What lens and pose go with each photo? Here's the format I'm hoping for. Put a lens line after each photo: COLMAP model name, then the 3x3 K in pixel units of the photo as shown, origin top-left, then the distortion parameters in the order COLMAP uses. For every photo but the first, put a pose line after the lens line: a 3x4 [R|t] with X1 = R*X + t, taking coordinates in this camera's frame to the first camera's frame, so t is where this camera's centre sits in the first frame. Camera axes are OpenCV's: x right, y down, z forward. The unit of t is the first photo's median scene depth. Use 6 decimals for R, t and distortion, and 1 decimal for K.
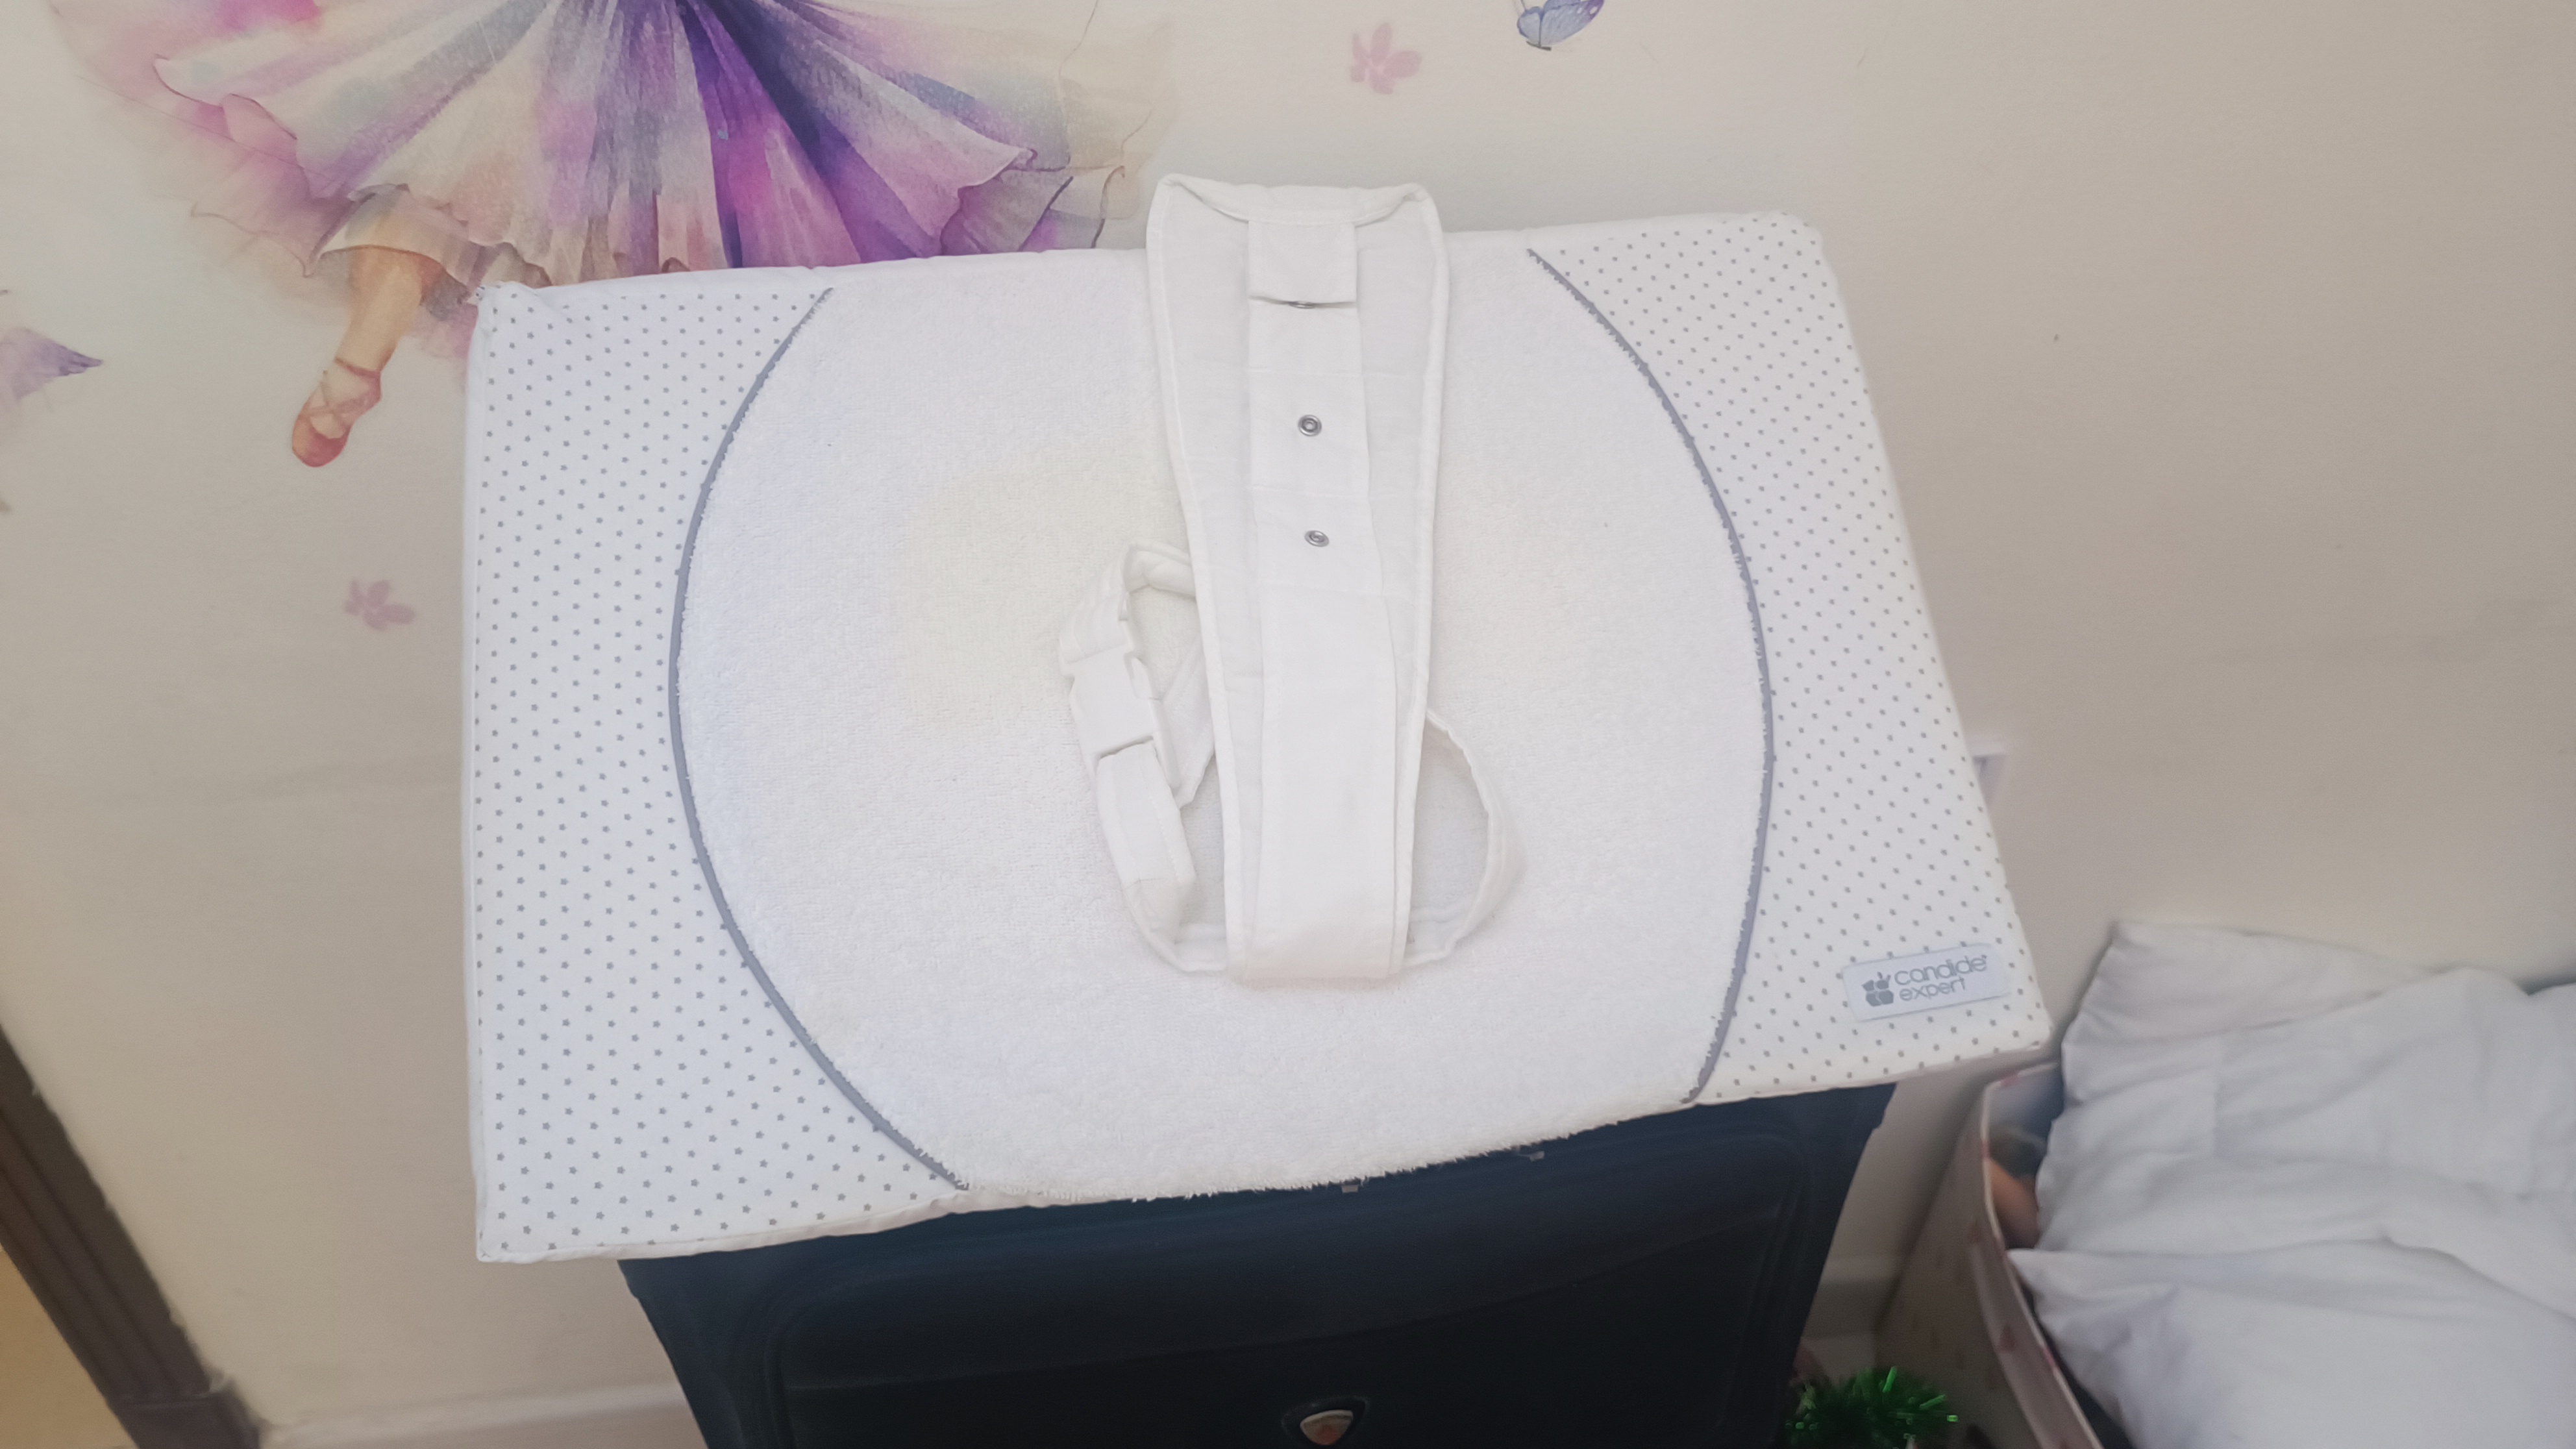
lens RADIAL K [[1862.5, 0, 1280.1], [0, 1862.5, 725.3], [0, 0, 1]] dist [0.039260, -0.057886]
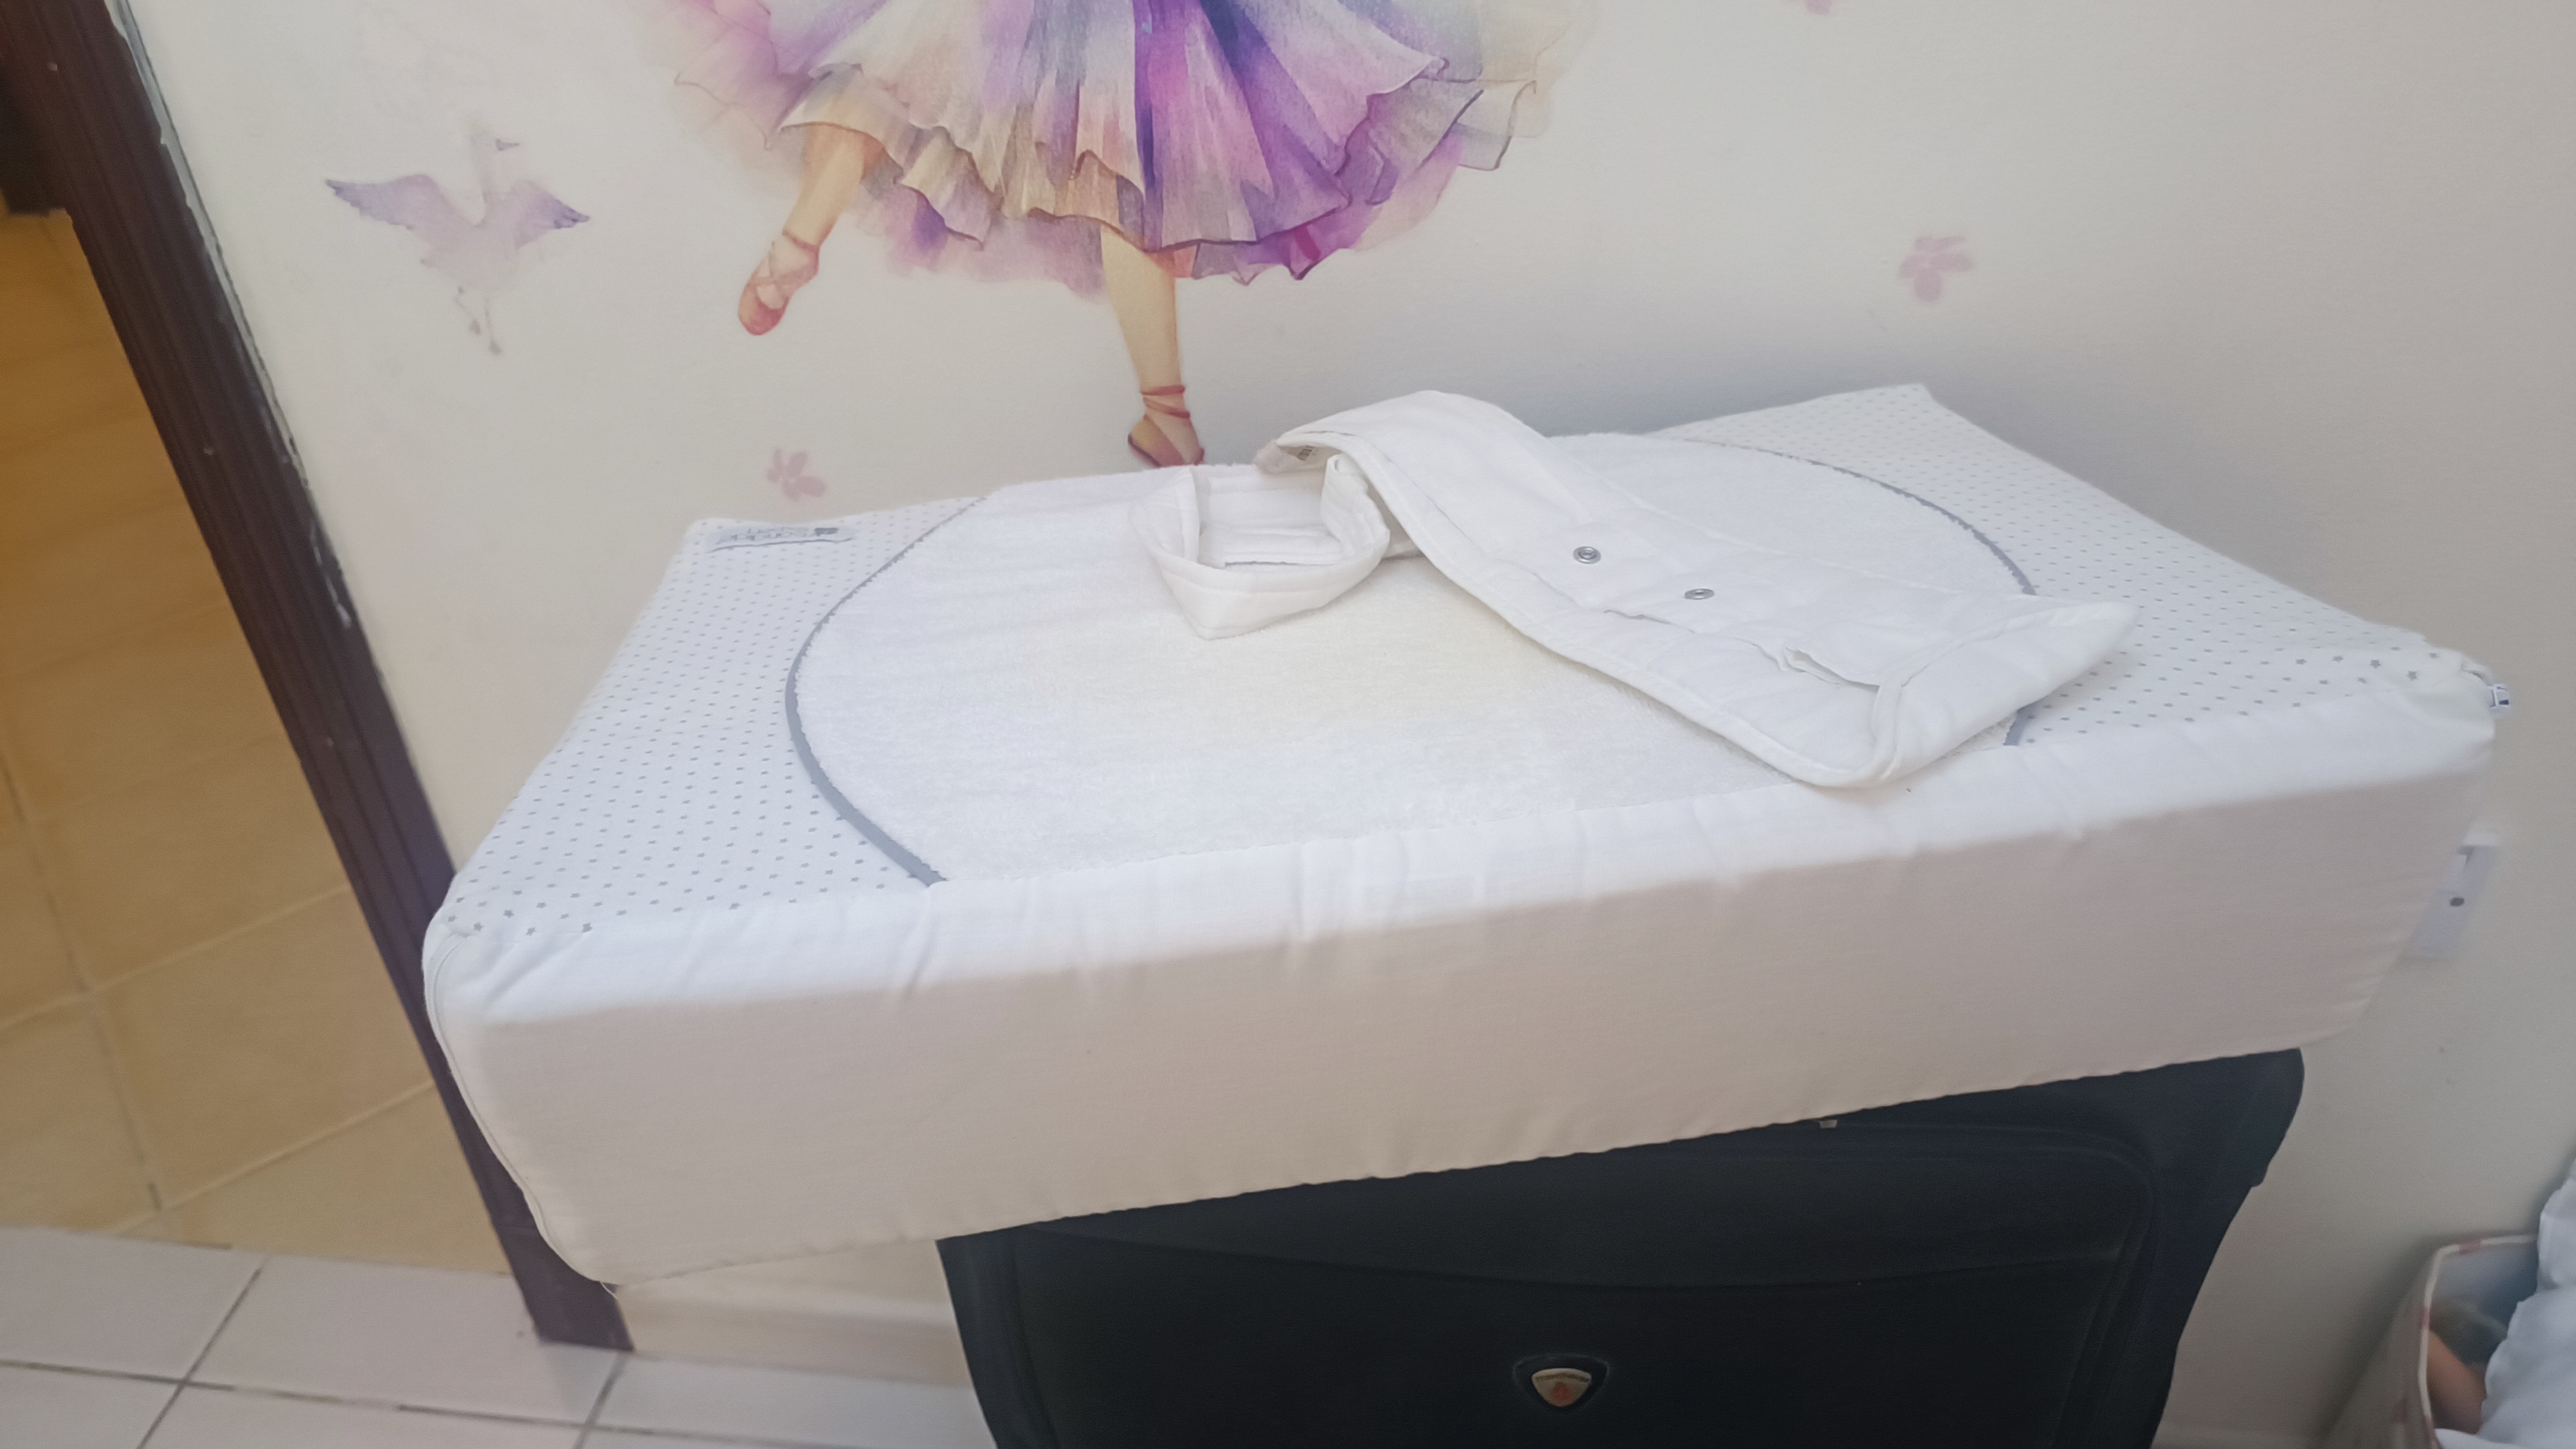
lens RADIAL K [[1862.5, 0, 1279.7], [0, 1862.5, 715.5], [0, 0, 1]] dist [0.039260, -0.057886]
pose [[0.965022, 0.120309, -0.232935, 0.054619], [-0.132686, 0.990423, -0.038157, 0.084327], [0.226113, 0.067730, 0.971744, 0.042684]]
